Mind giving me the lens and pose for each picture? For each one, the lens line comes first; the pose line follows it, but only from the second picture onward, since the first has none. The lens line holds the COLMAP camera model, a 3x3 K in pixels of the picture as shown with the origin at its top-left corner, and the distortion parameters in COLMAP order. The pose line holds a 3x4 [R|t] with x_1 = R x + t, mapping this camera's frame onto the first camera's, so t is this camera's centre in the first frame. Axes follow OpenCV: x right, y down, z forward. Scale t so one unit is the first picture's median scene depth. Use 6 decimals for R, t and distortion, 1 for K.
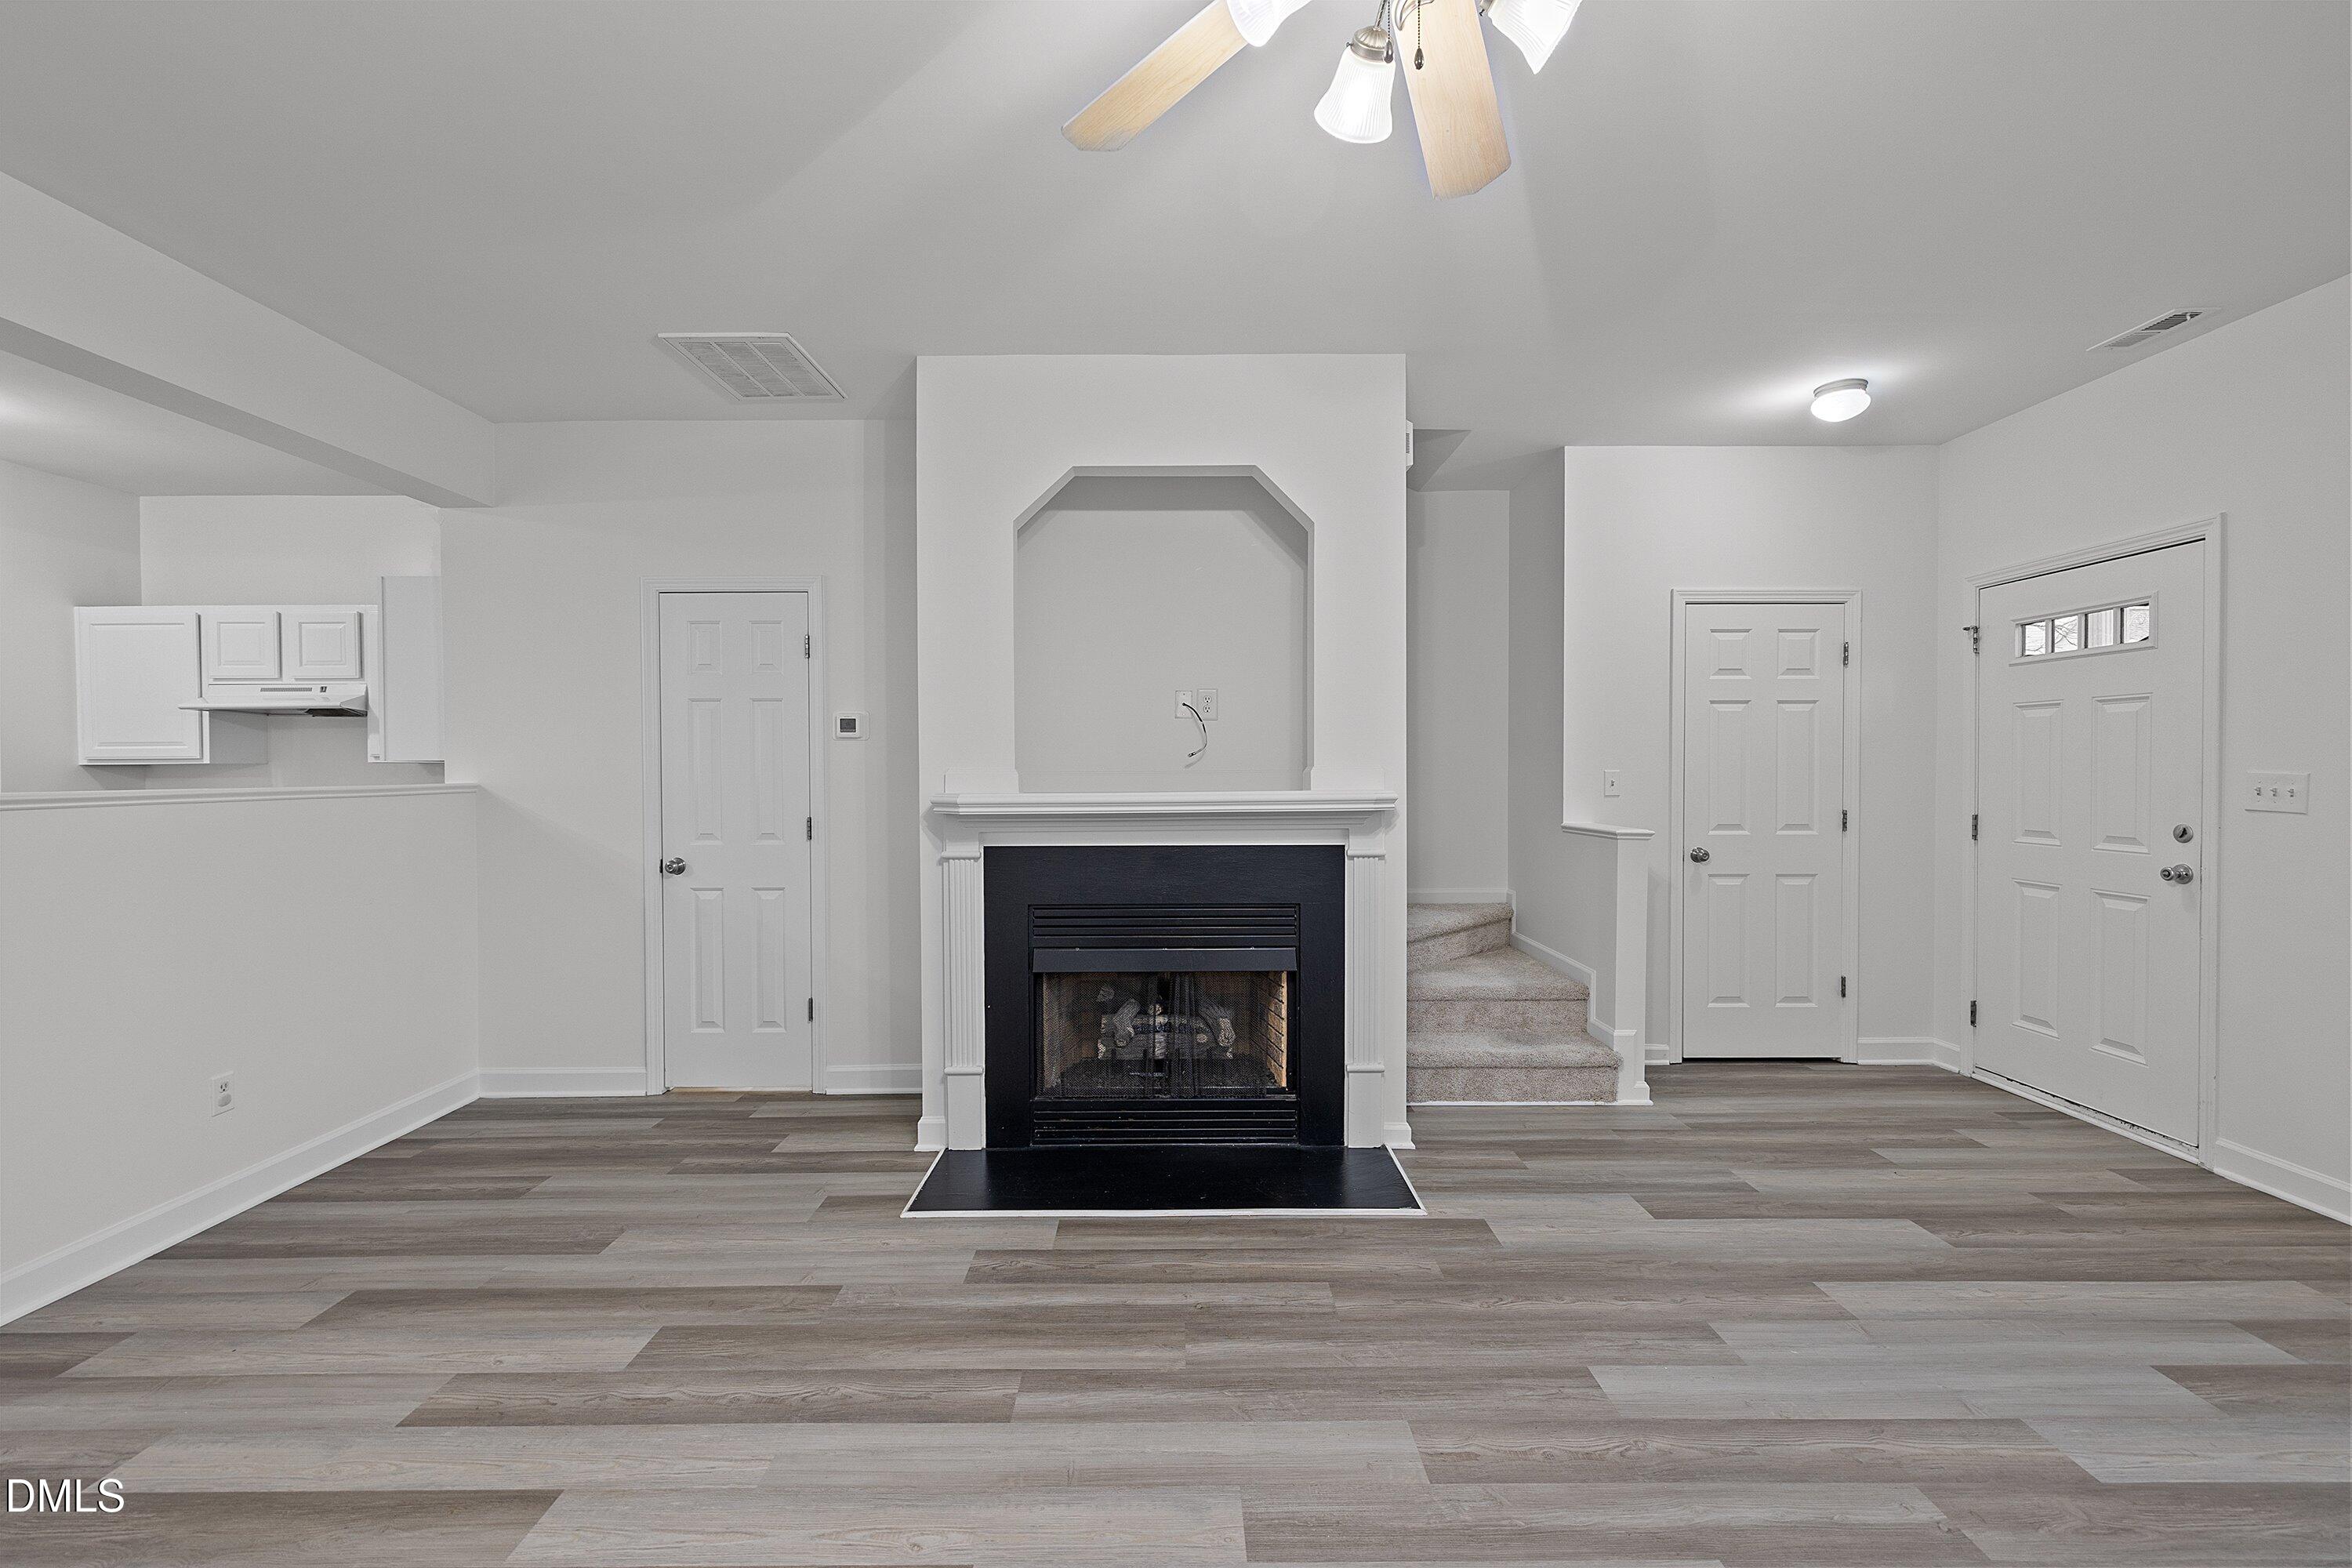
lens RADIAL K [[986.7, 0, 1176.0], [0, 986.7, 784.0], [0, 0, 1]] dist [0.000200, -0.000114]
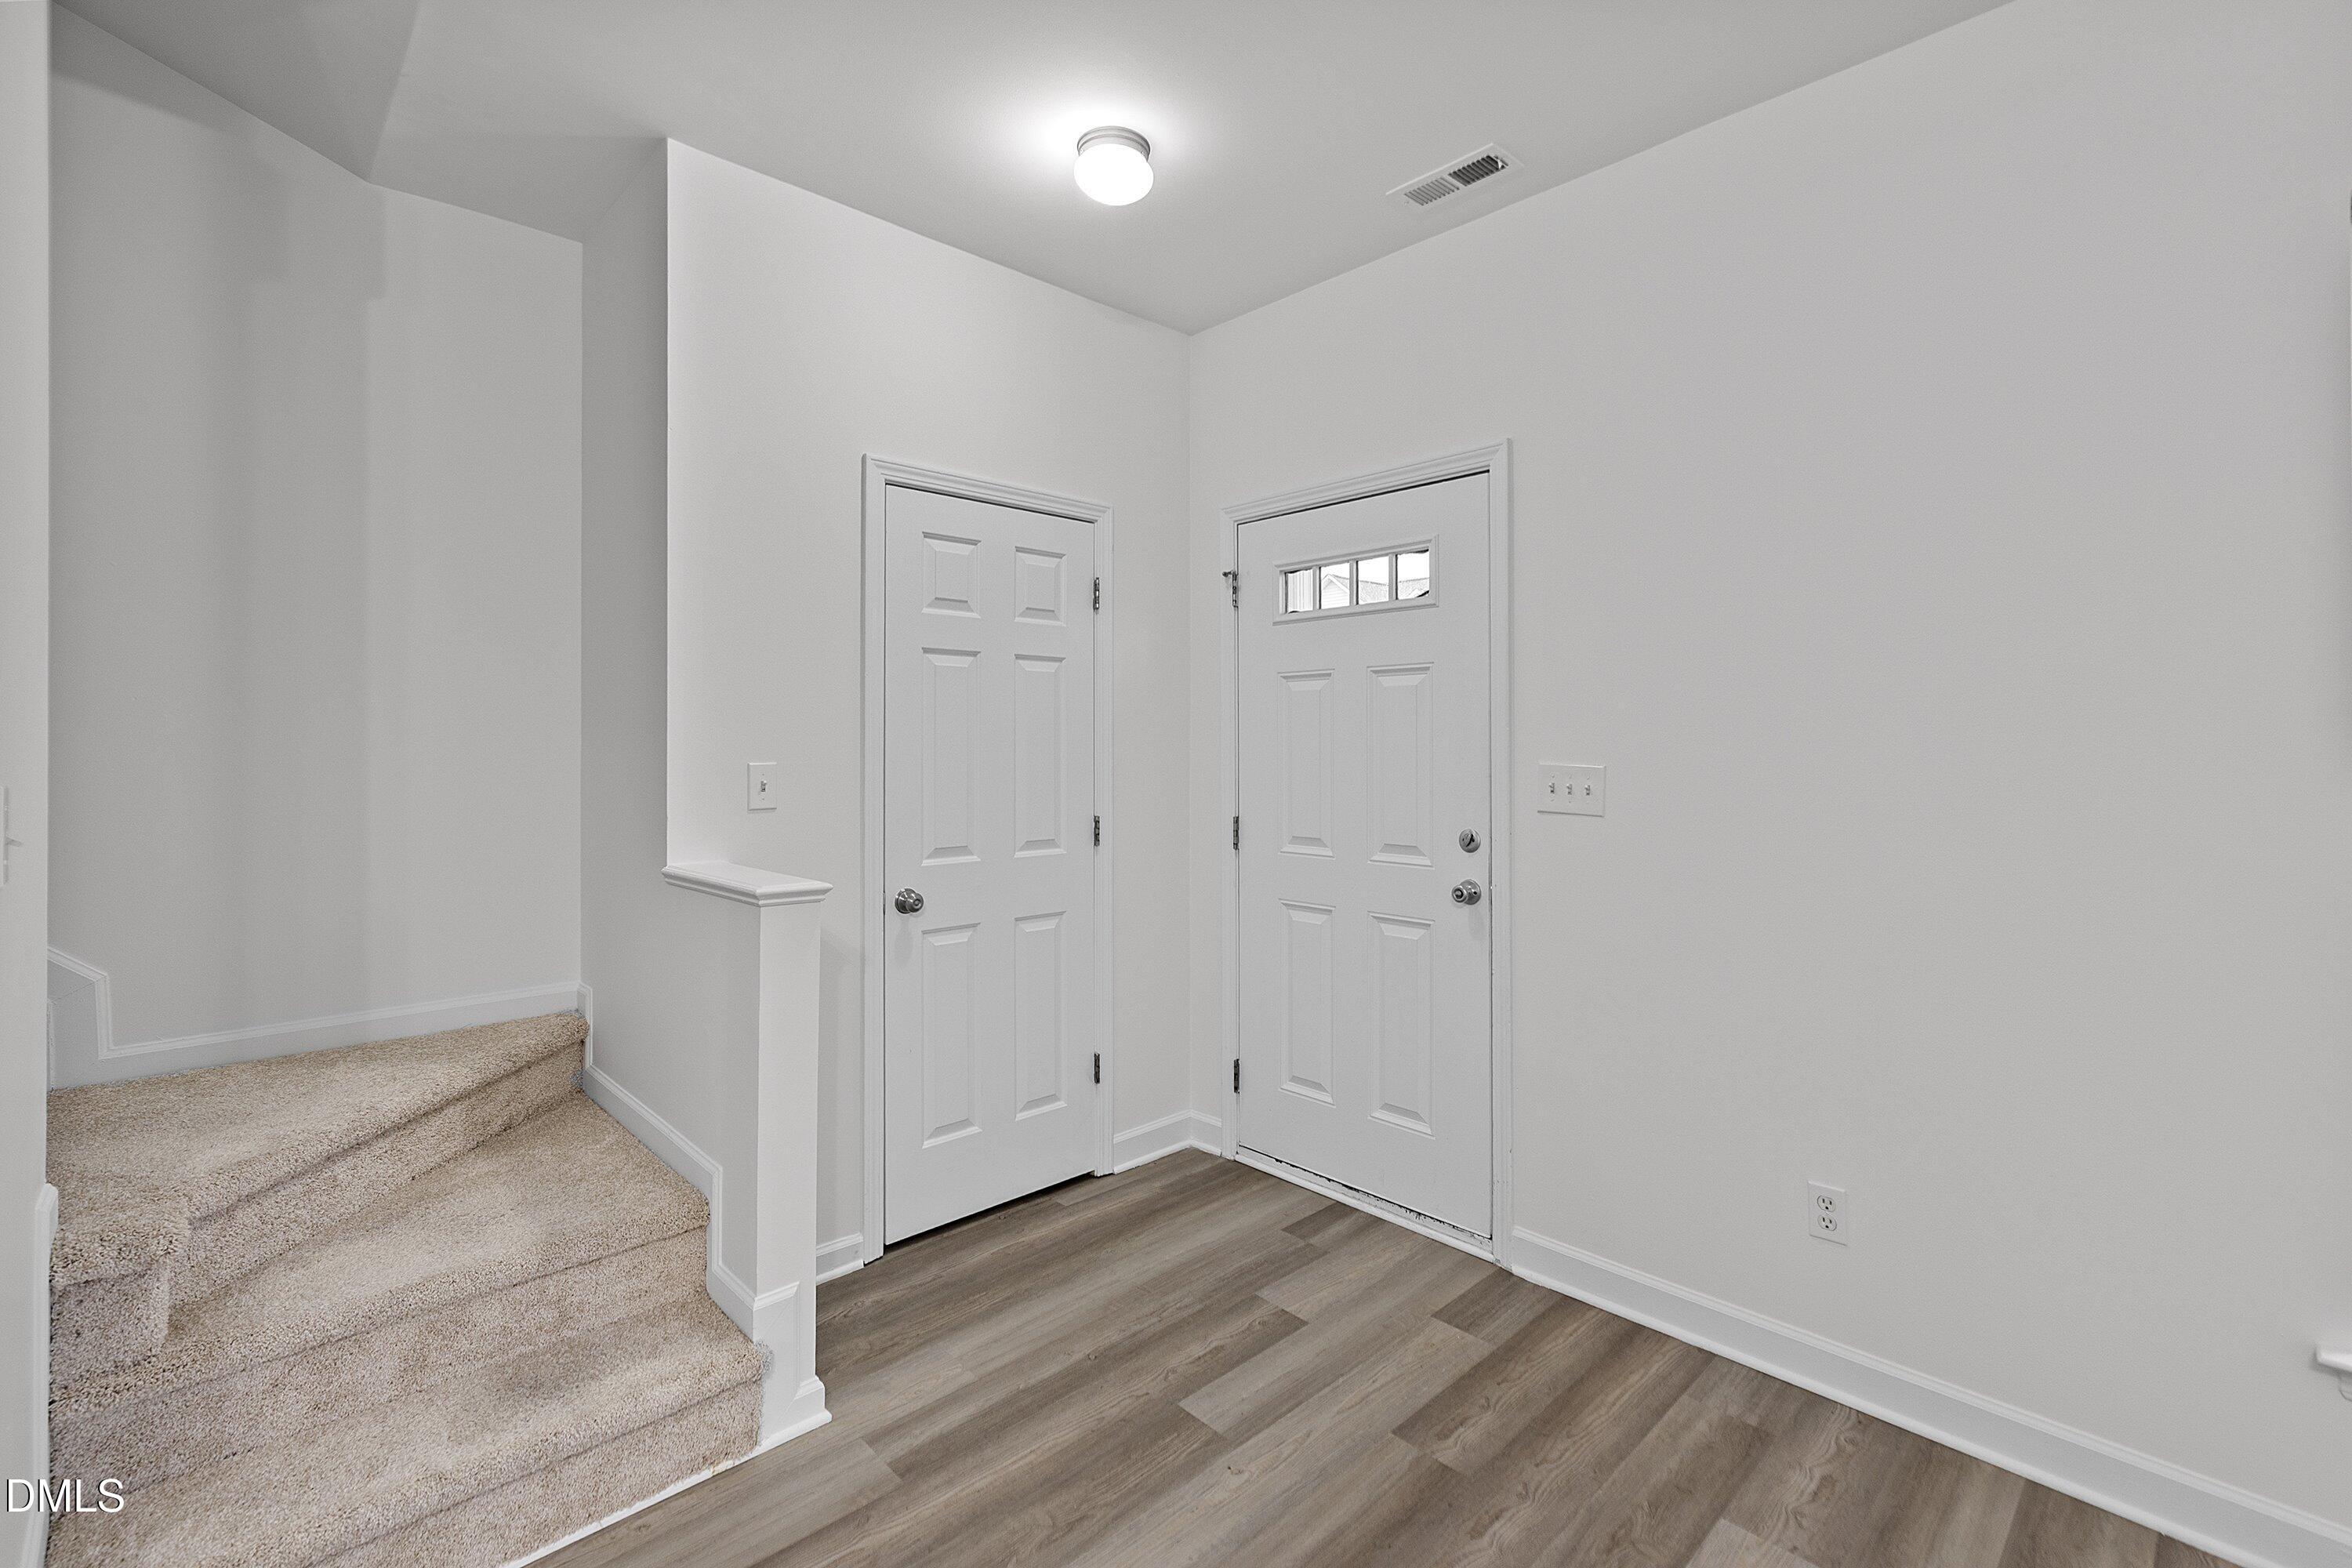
lens RADIAL K [[1036.0, 0, 1191.9], [0, 1036.0, 739.5], [0, 0, 1]] dist [-0.000180, 0.000176]
pose [[0.722217, 0.005573, 0.691644, 0.266789], [0.010318, 0.999769, -0.018829, -0.016495], [-0.691590, 0.020735, 0.721993, 0.517630]]
